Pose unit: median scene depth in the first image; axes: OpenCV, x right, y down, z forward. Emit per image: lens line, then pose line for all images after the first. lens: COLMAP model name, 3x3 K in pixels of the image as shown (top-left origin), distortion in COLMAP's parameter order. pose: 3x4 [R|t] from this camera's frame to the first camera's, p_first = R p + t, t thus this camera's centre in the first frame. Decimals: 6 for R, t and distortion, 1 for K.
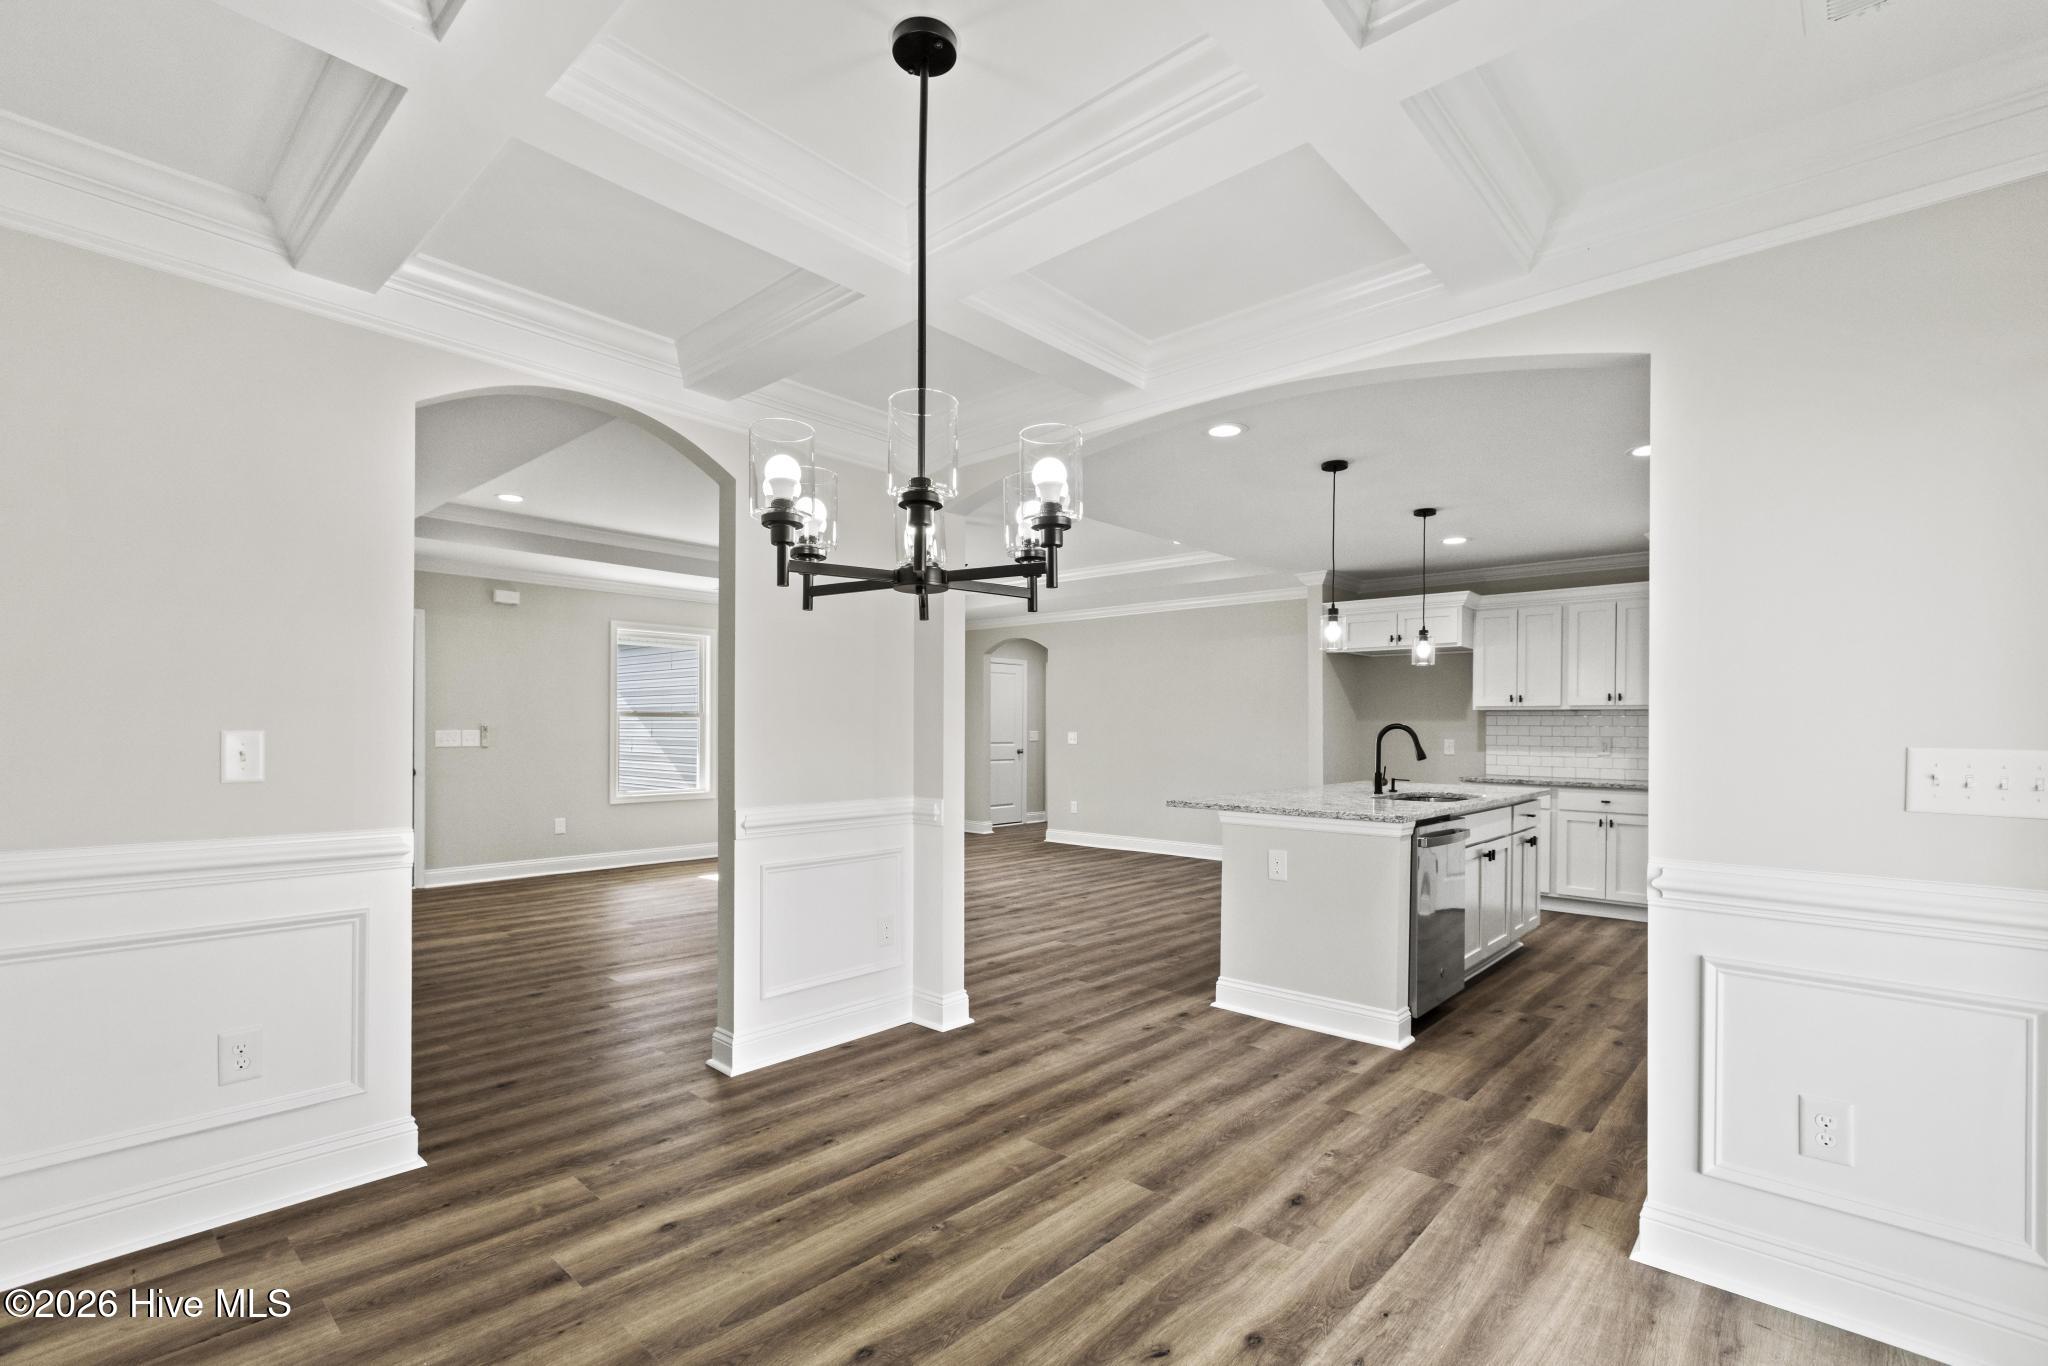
lens RADIAL K [[915.7, 0, 1023.0], [0, 915.7, 691.4], [0, 0, 1]] dist [0.003564, -0.000919]
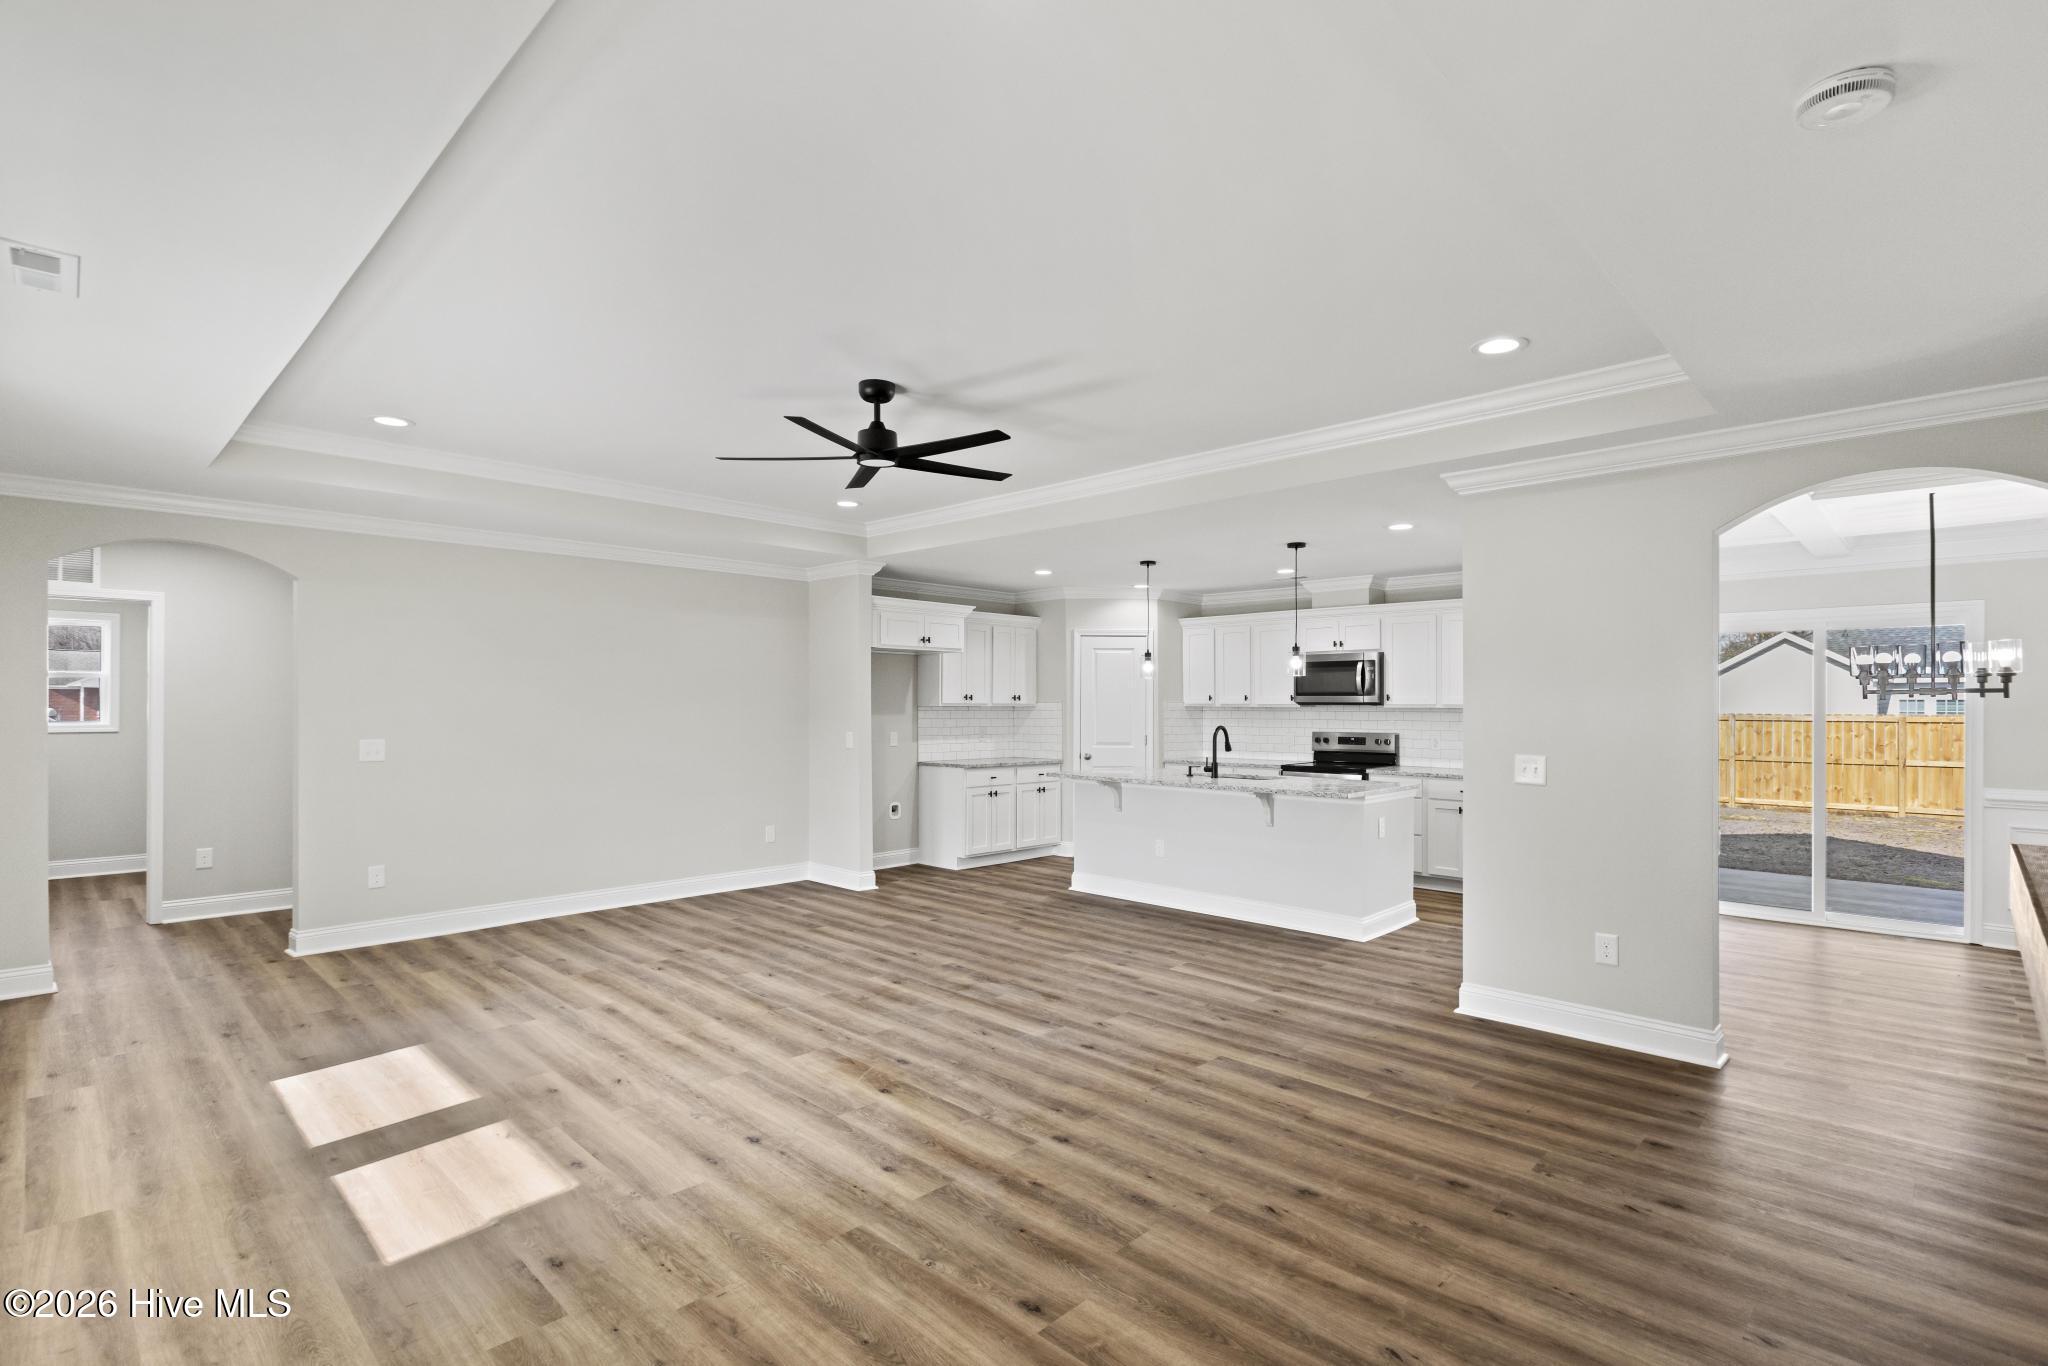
lens RADIAL K [[969.8, 0, 1024.0], [0, 969.8, 683.0], [0, 0, 1]] dist [-0.001574, 0.000222]
pose [[0.033672, 0.015161, 0.999318, -1.041664], [-0.045771, 0.998859, -0.013612, 0.004483], [-0.998384, -0.045282, 0.034328, 1.230861]]
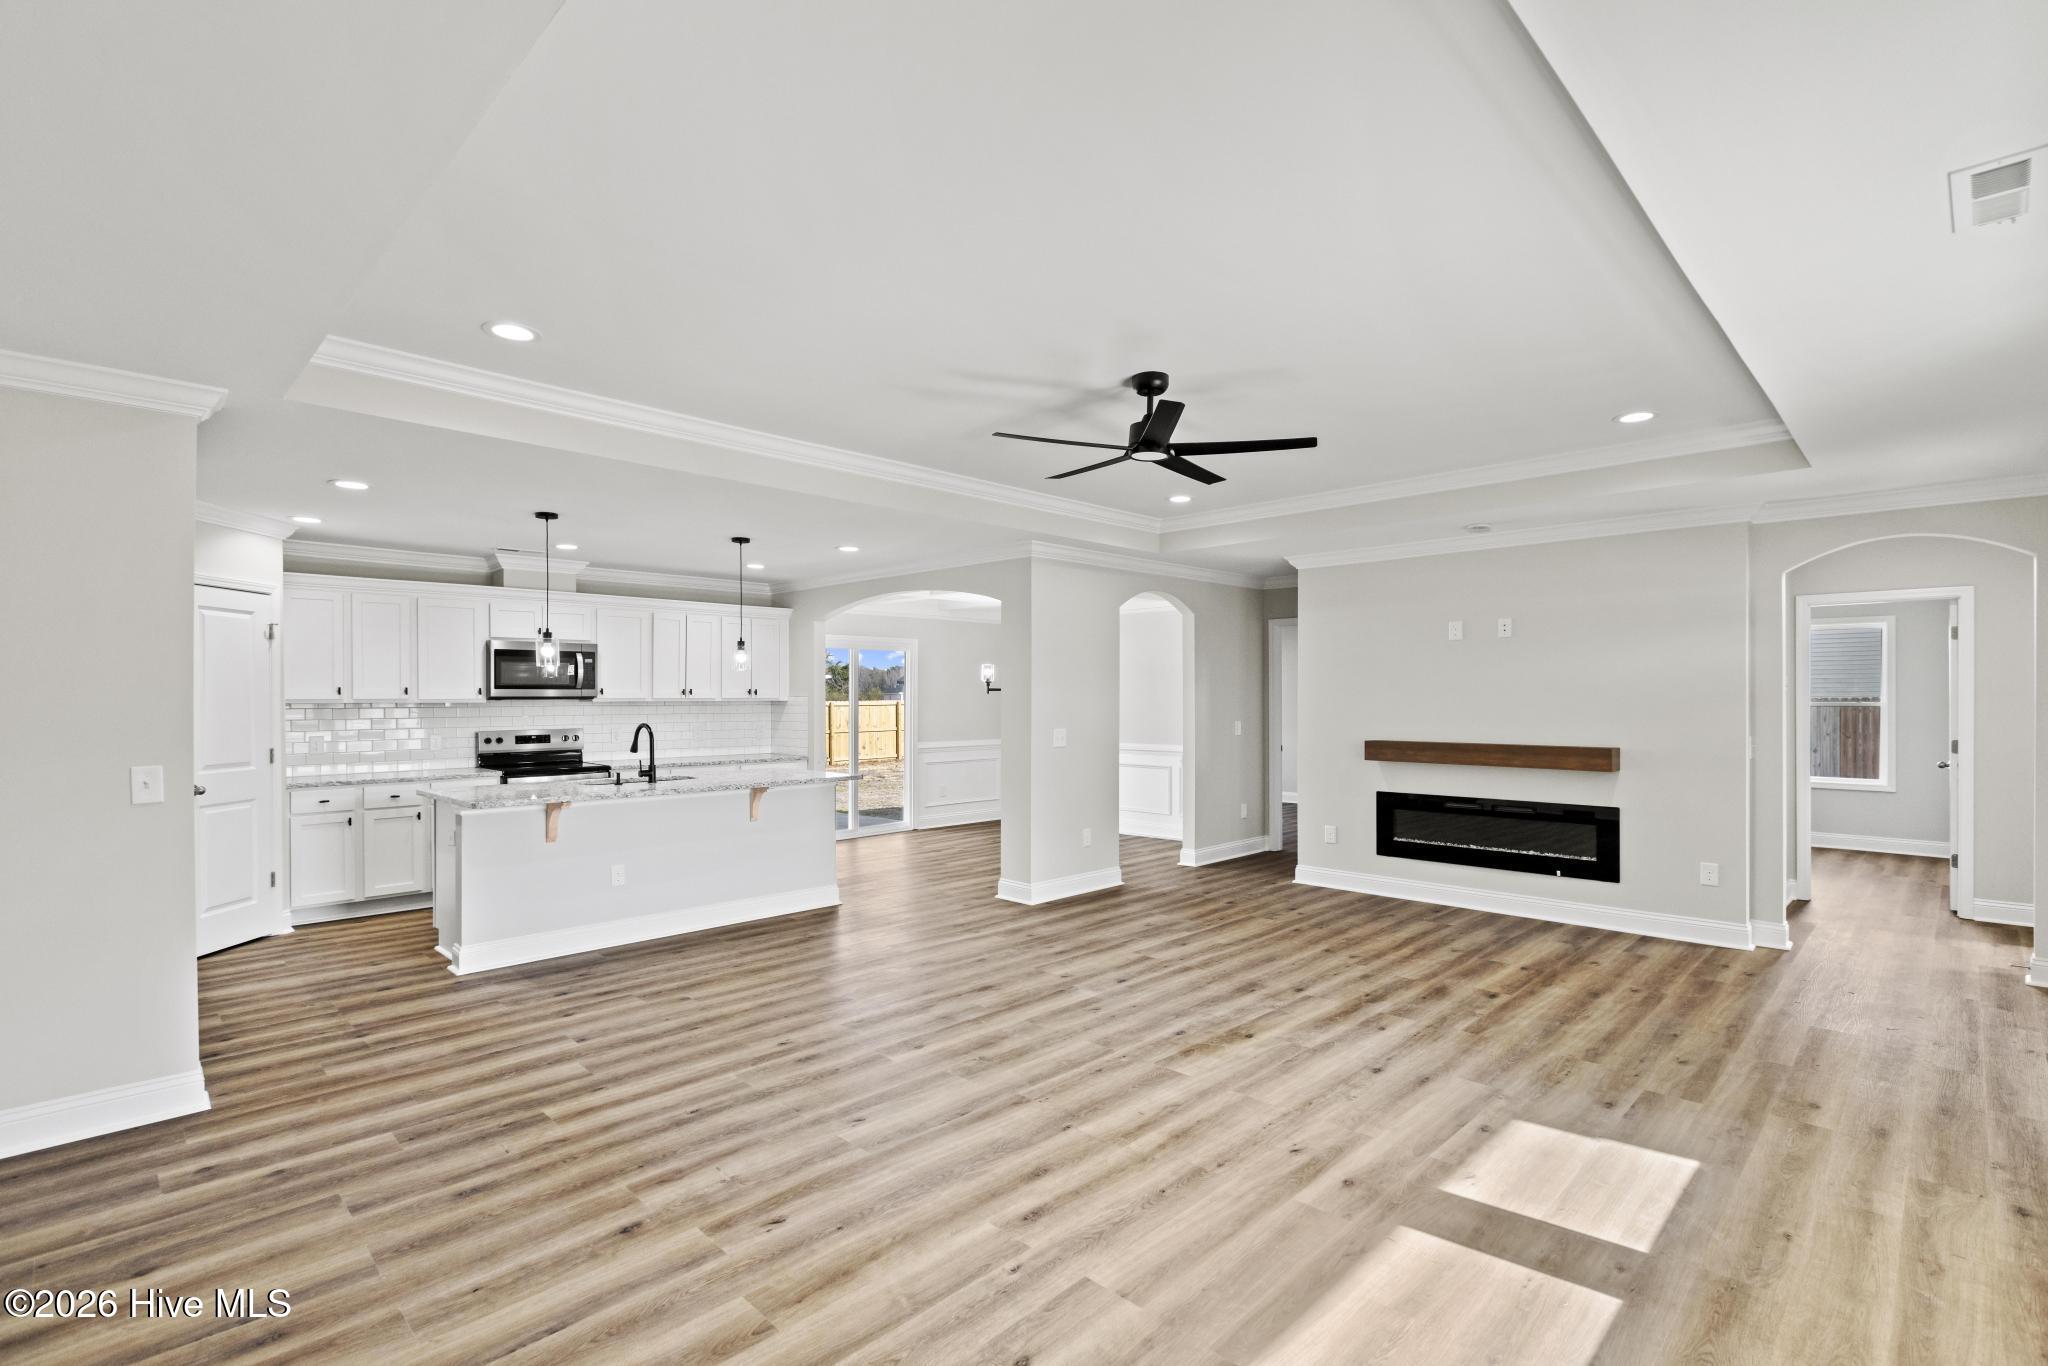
lens RADIAL K [[946.0, 0, 1027.1], [0, 946.0, 691.6], [0, 0, 1]] dist [-0.003870, -0.000325]
pose [[-0.999160, -0.004969, 0.040666, -0.144900], [-0.006999, 0.998728, -0.049931, 0.051513], [-0.040367, -0.050173, -0.997924, 2.190493]]
